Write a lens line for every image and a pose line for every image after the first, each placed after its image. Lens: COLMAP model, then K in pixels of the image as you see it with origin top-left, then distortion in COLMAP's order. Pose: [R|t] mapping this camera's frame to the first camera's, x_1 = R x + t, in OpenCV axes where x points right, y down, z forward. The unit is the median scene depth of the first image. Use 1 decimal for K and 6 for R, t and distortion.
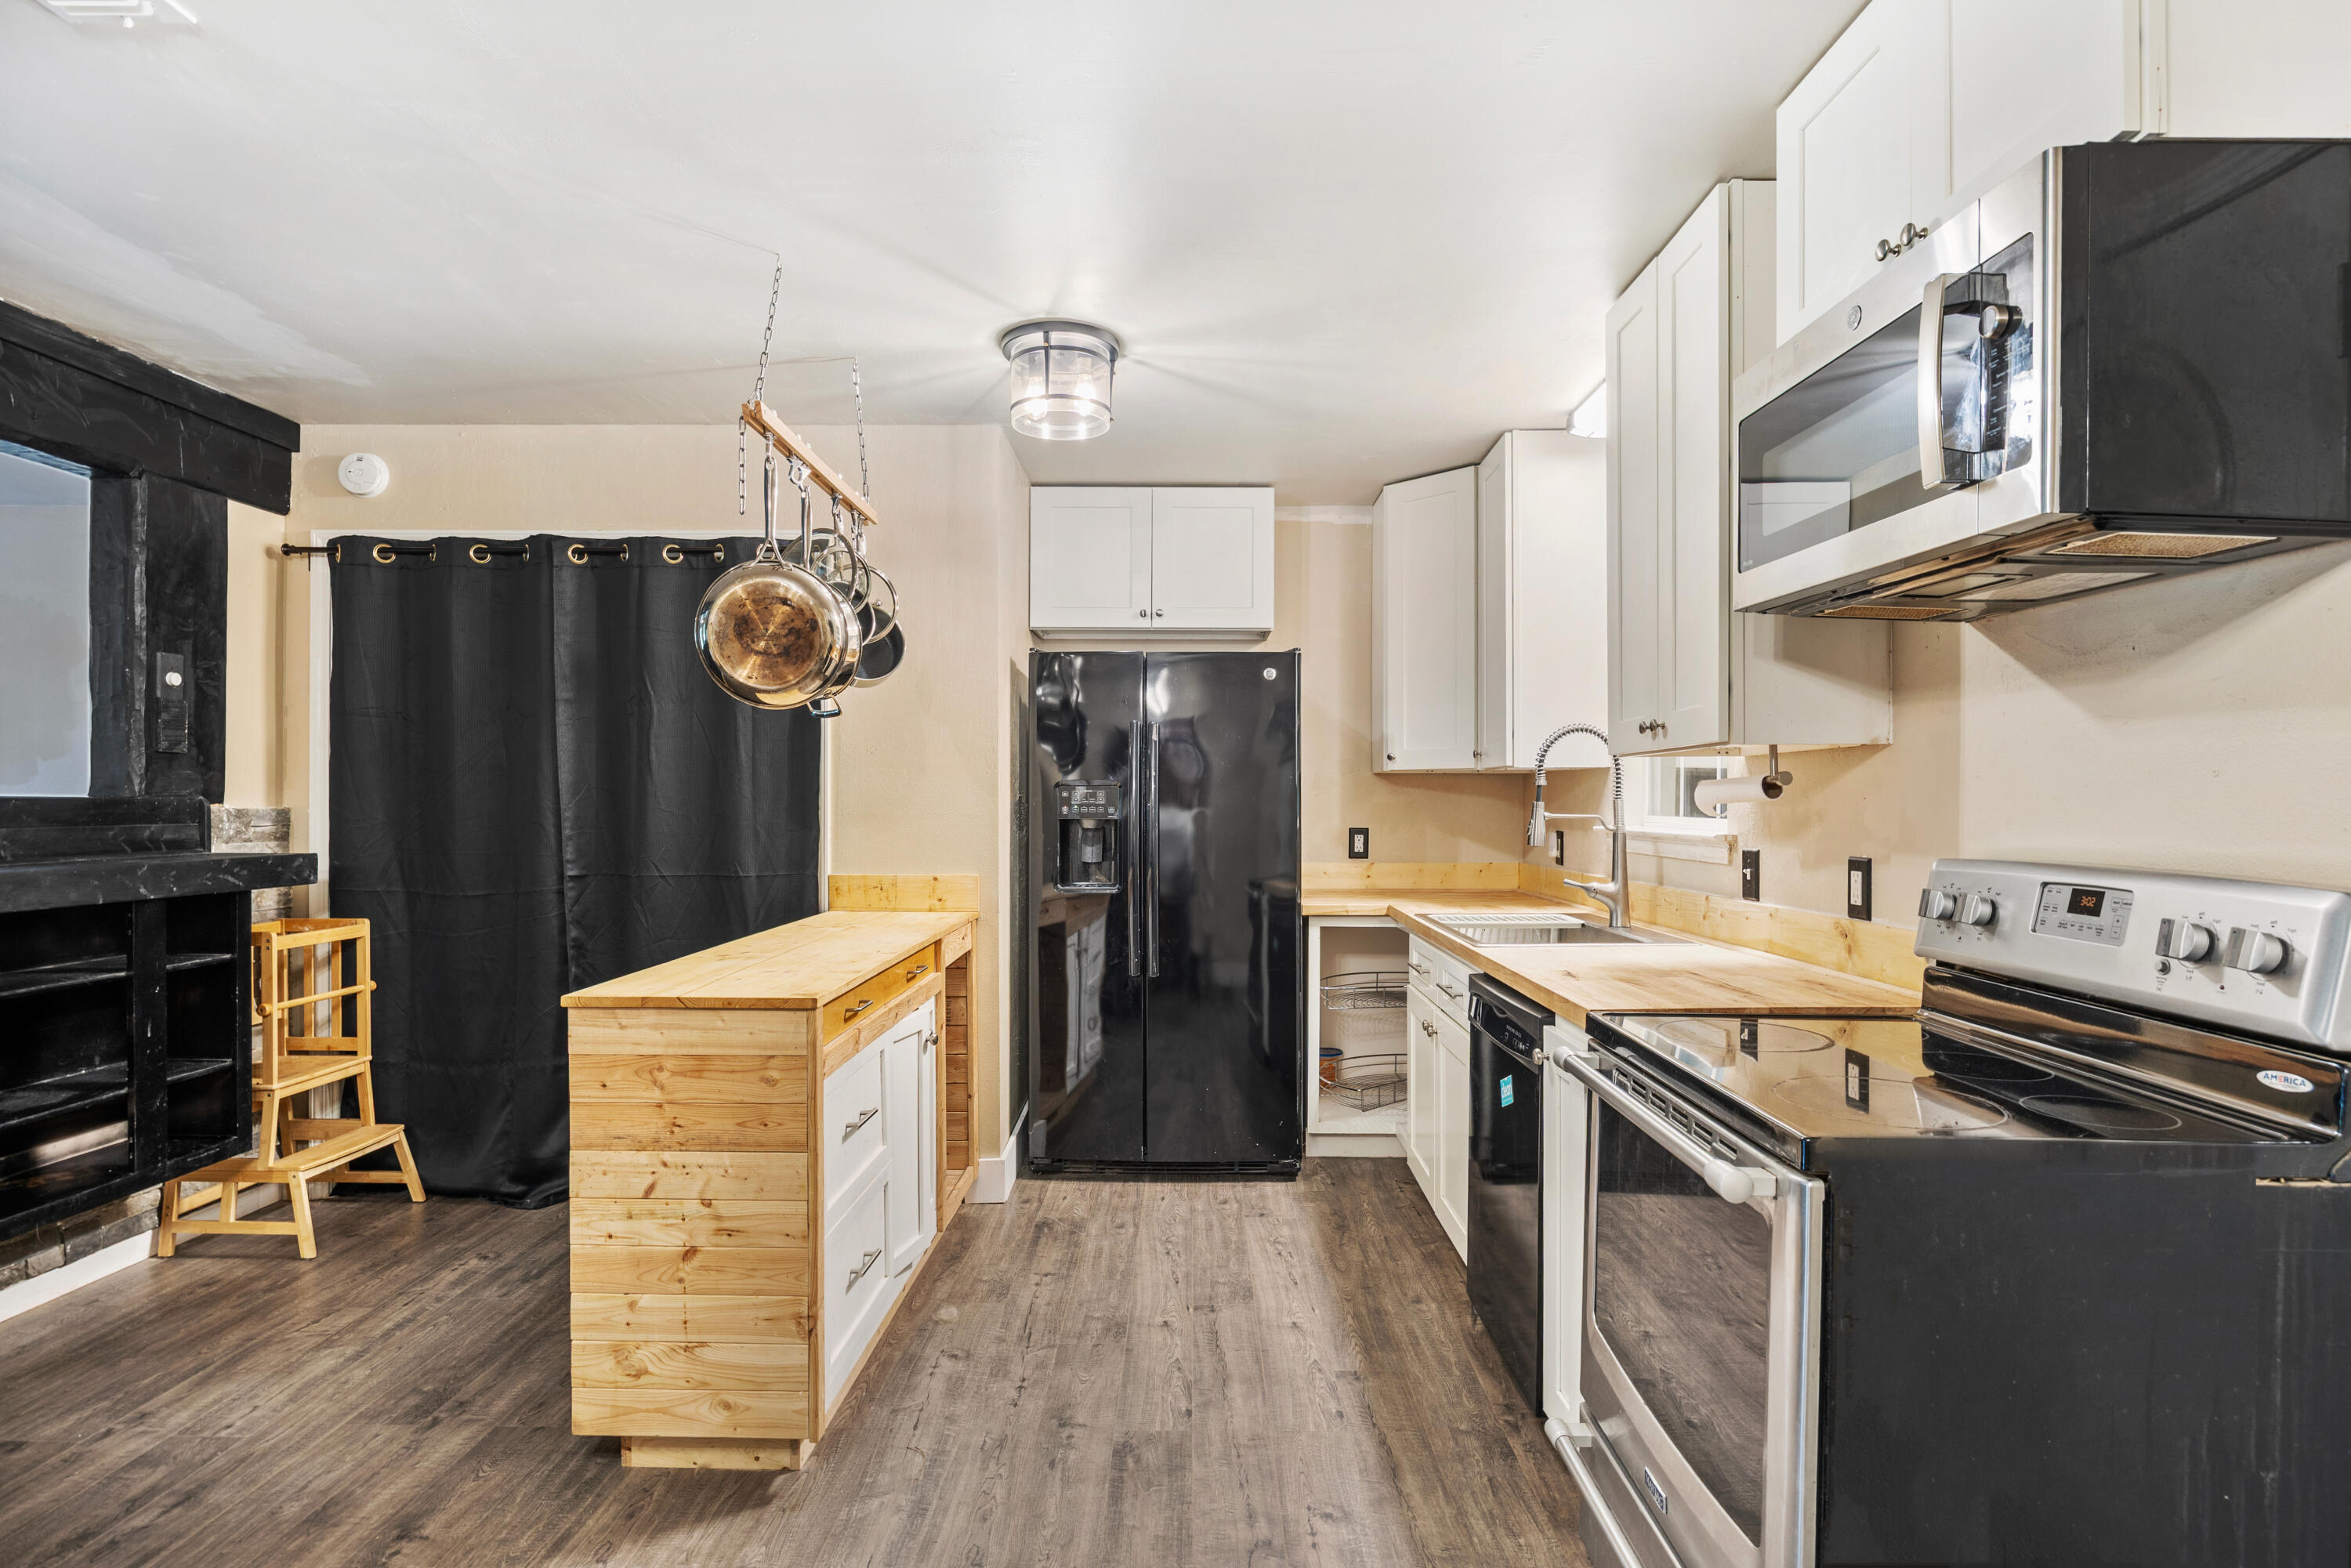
lens RADIAL K [[1173.9, 0, 1189.2], [0, 1173.9, 801.9], [0, 0, 1]] dist [-0.011204, -0.002205]
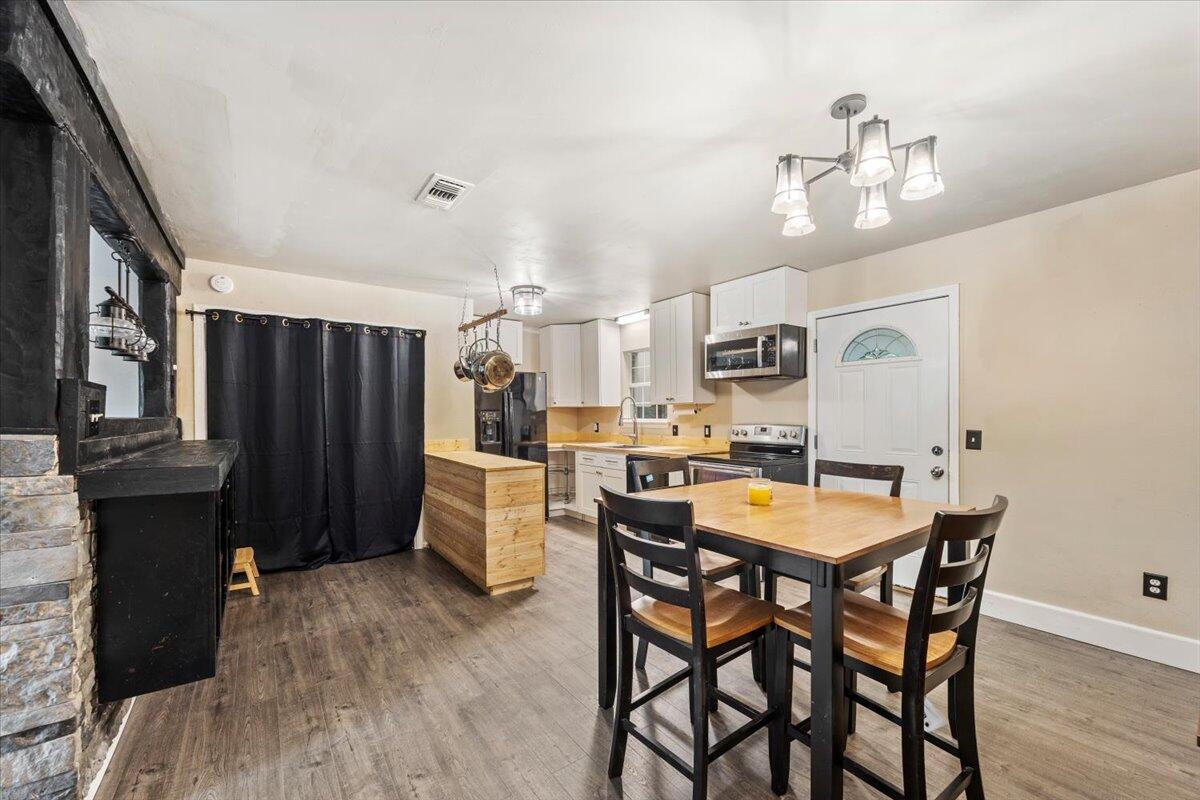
lens RADIAL K [[470.5, 0, 592.5], [0, 470.5, 412.9], [0, 0, 1]] dist [-0.012088, -0.000038]
pose [[0.813299, -0.003931, 0.581832, -0.736930], [0.007747, 0.999962, -0.004073, -0.001954], [-0.581794, 0.007820, 0.813299, -0.274056]]
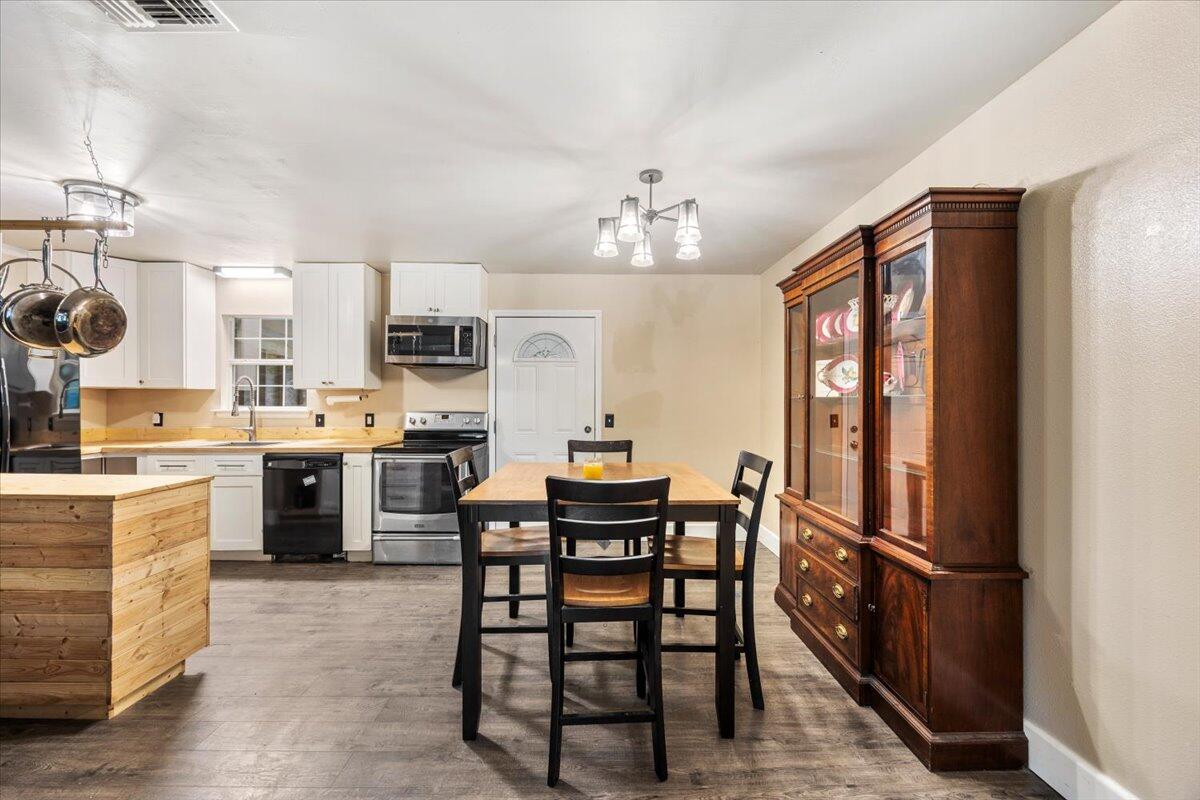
lens RADIAL K [[463.6, 0, 597.7], [0, 463.6, 398.5], [0, 0, 1]] dist [-0.000991, 0.000033]
pose [[-0.015811, 0.003107, 0.999870, -0.905518], [-0.000650, 0.999995, -0.003118, -0.005083], [-0.999875, -0.000699, -0.015809, 0.089075]]
